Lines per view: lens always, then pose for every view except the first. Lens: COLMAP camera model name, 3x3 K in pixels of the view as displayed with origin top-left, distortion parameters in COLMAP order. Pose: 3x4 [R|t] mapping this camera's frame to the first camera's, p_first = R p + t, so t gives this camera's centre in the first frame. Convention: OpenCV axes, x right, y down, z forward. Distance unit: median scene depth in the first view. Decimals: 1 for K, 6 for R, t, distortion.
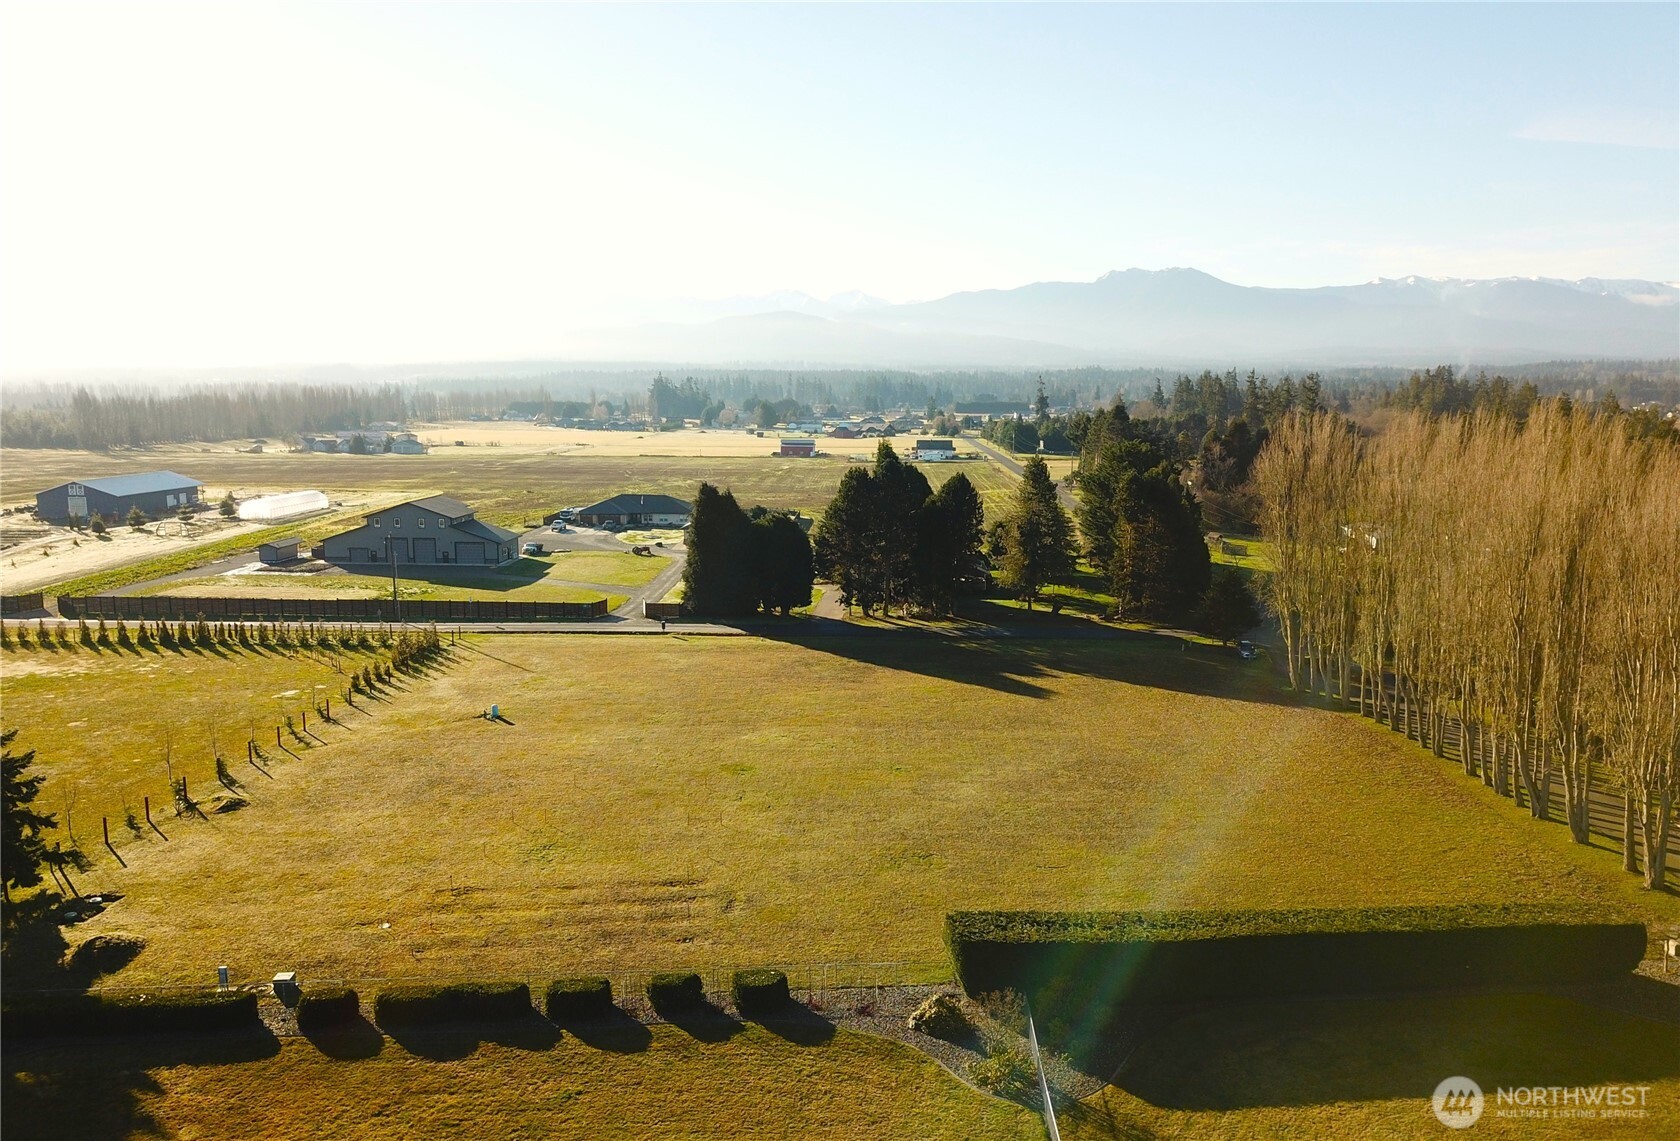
lens RADIAL K [[1273.7, 0, 840.9], [0, 1273.7, 570.5], [0, 0, 1]] dist [-0.002225, -0.001834]
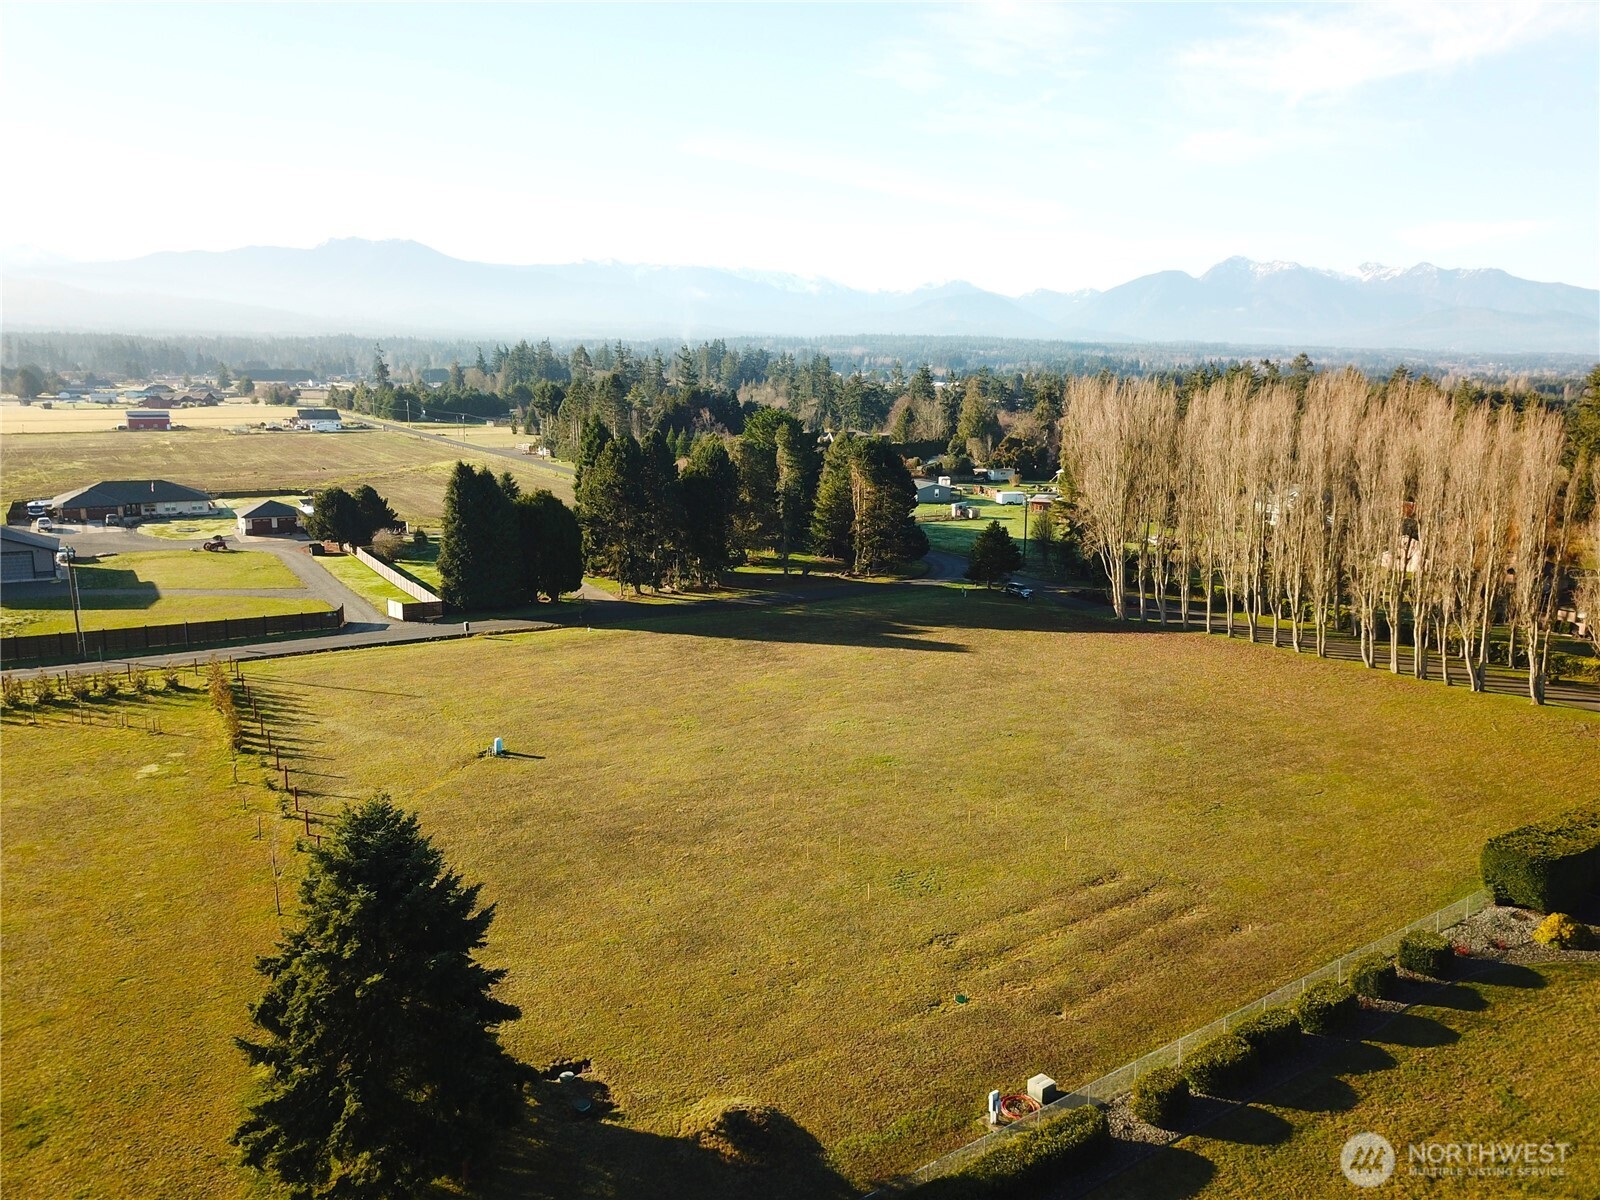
lens RADIAL K [[1186.6, 0, 799.7], [0, 1186.6, 600.0], [0, 0, 1]] dist [0.002001, -0.000163]
pose [[0.842276, -0.099518, 0.529780, -0.348015], [0.067540, 0.994549, 0.079444, -0.022789], [-0.534798, -0.031133, 0.844406, 0.178193]]
